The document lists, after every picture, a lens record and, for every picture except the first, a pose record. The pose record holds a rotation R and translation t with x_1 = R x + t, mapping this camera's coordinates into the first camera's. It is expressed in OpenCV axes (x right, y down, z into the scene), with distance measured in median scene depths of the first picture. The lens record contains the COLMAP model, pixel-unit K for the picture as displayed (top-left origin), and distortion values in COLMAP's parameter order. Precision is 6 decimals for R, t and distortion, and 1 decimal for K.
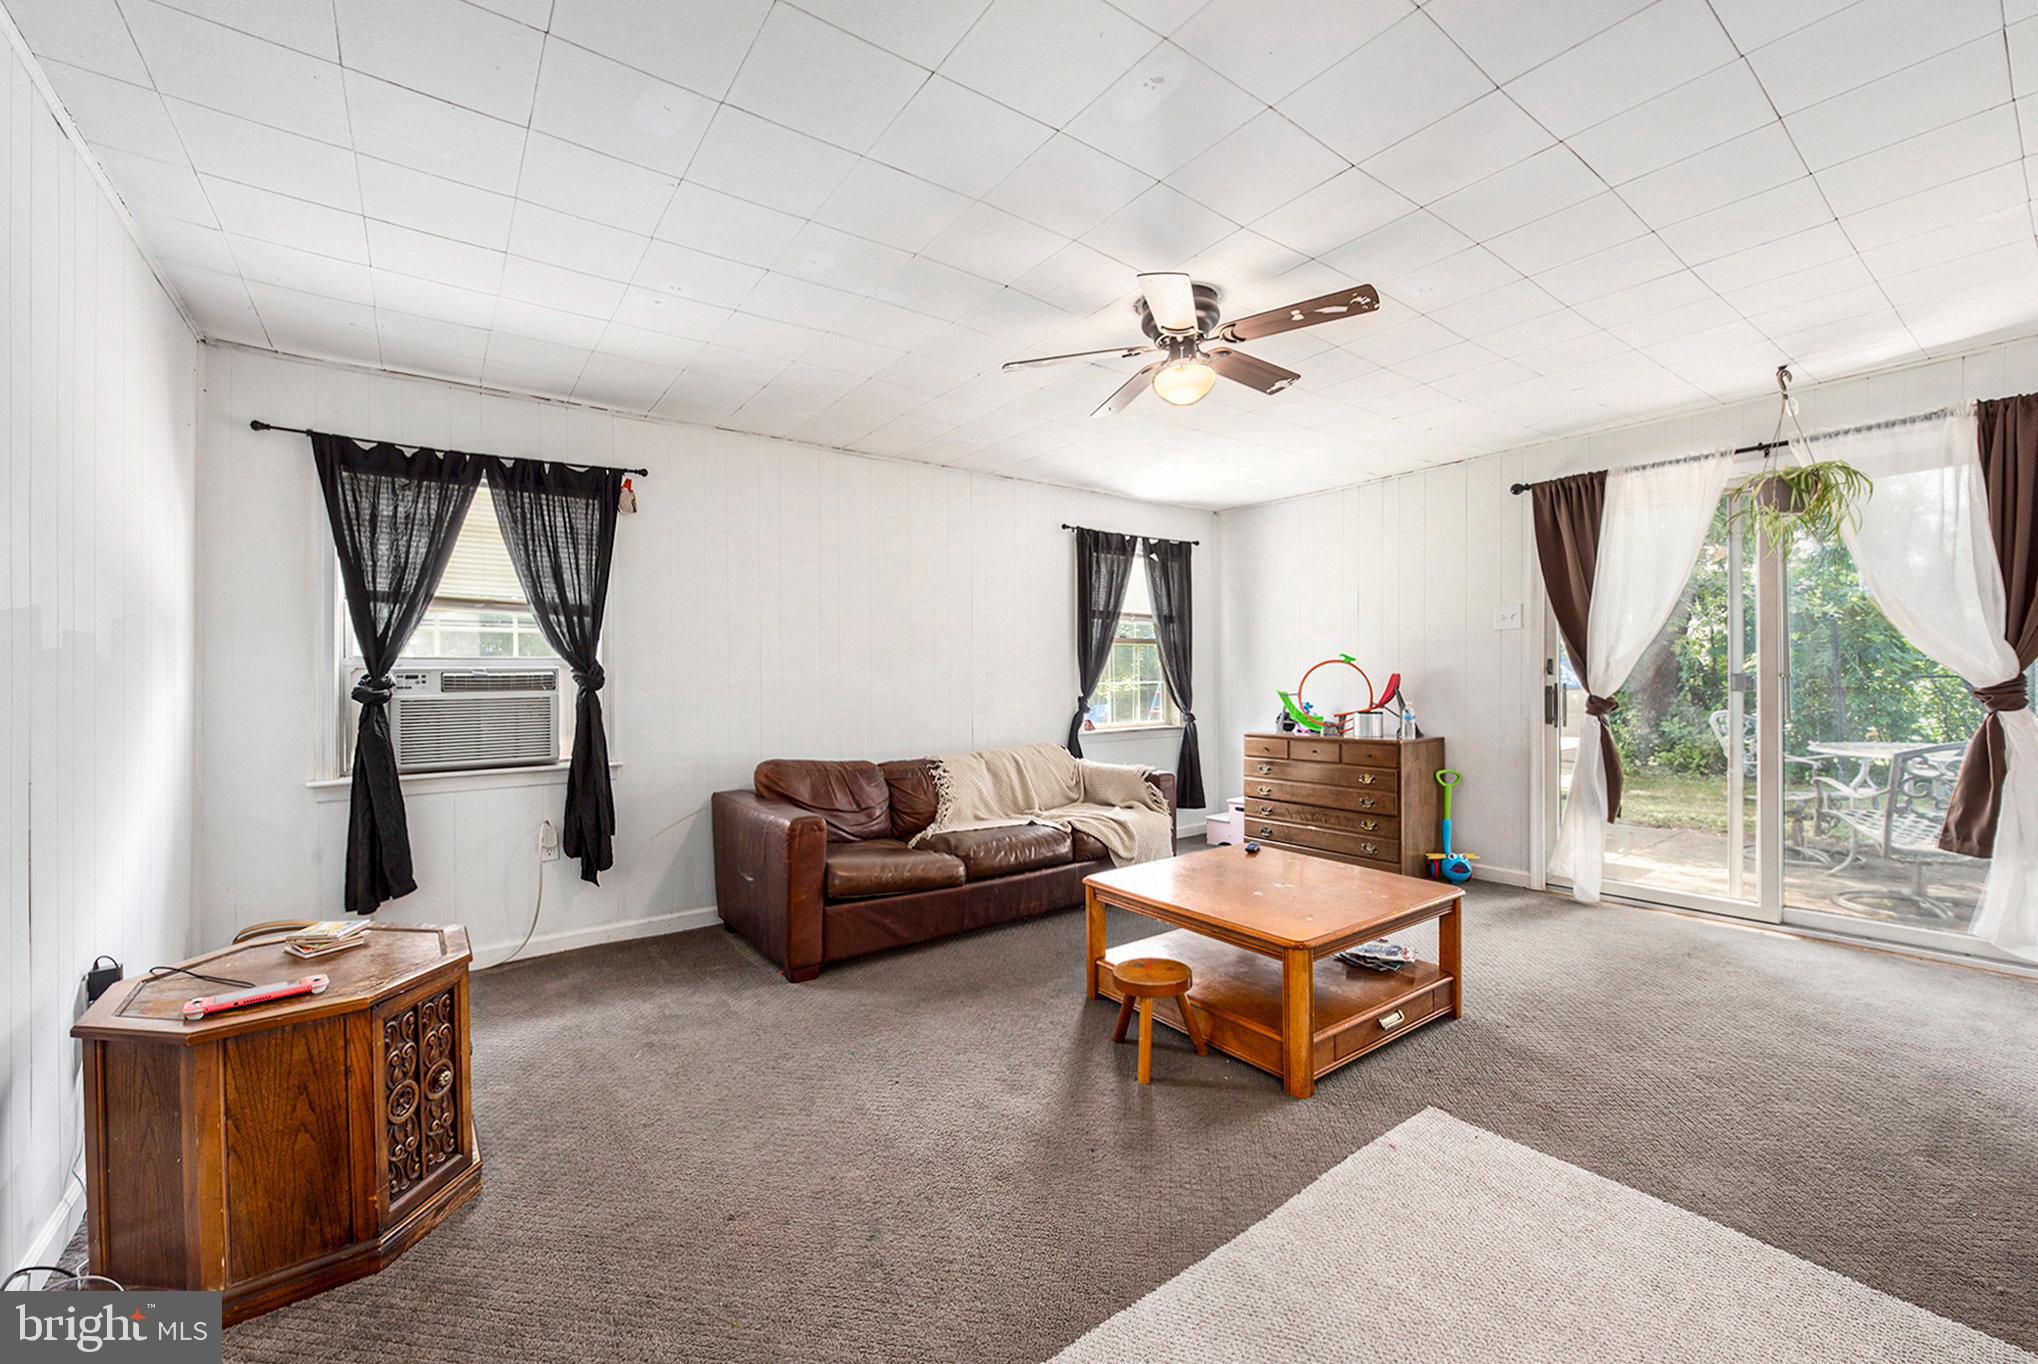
lens RADIAL K [[815.4, 0, 1017.0], [0, 815.4, 683.9], [0, 0, 1]] dist [-0.000800, 0.000097]
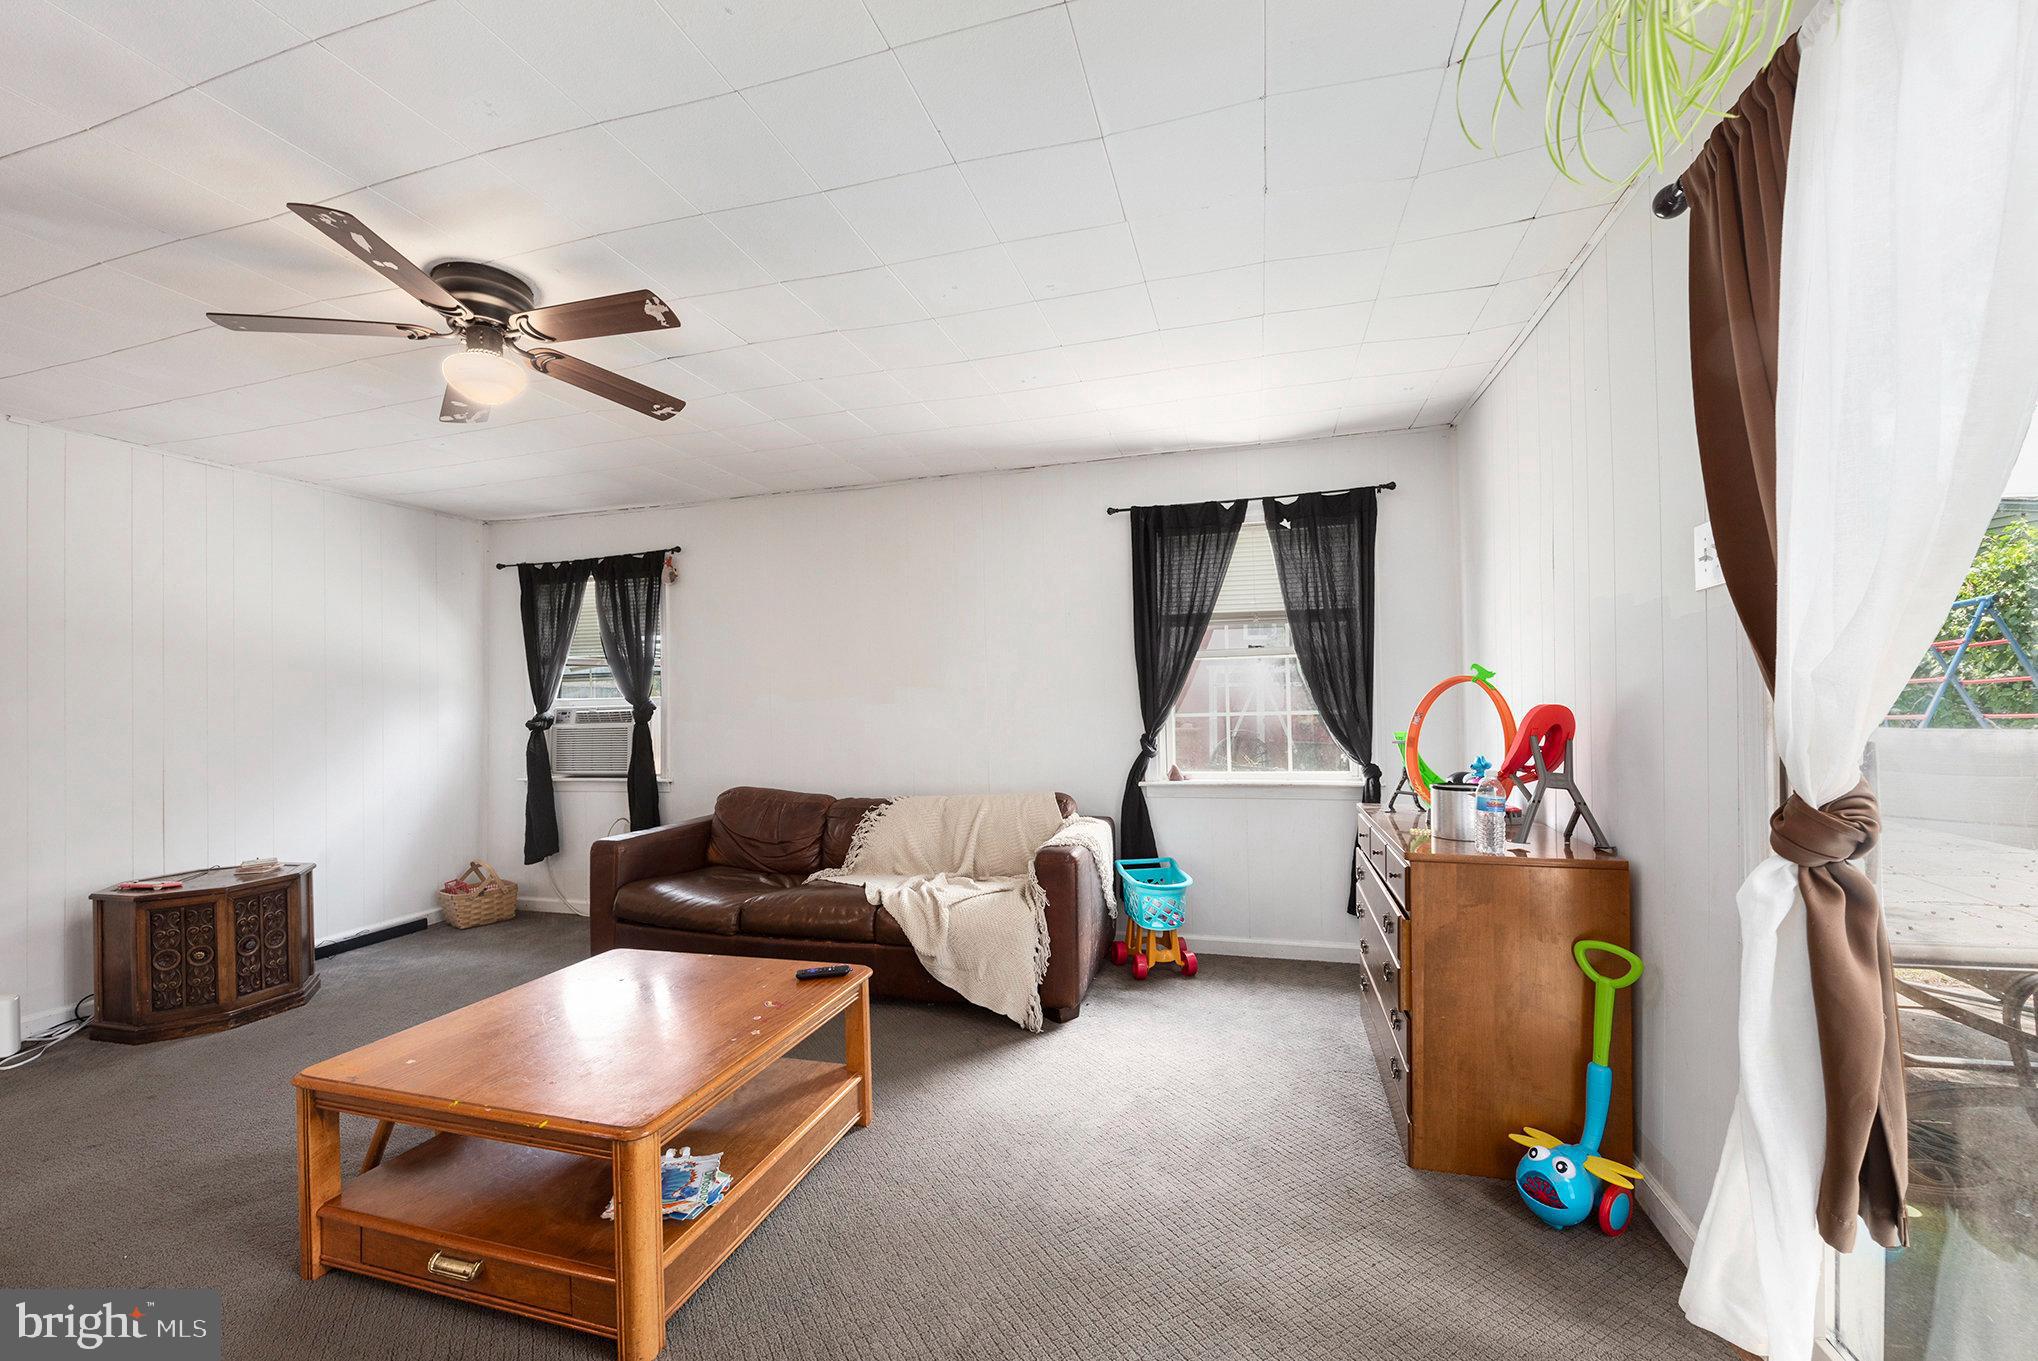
lens RADIAL K [[815.4, 0, 1026.3], [0, 815.4, 690.5], [0, 0, 1]] dist [-0.000800, 0.000097]
pose [[0.611373, -0.013970, -0.791219, 0.604879], [0.008589, 0.999902, -0.011018, -0.017099], [0.791296, -0.000059, 0.611433, 0.466688]]
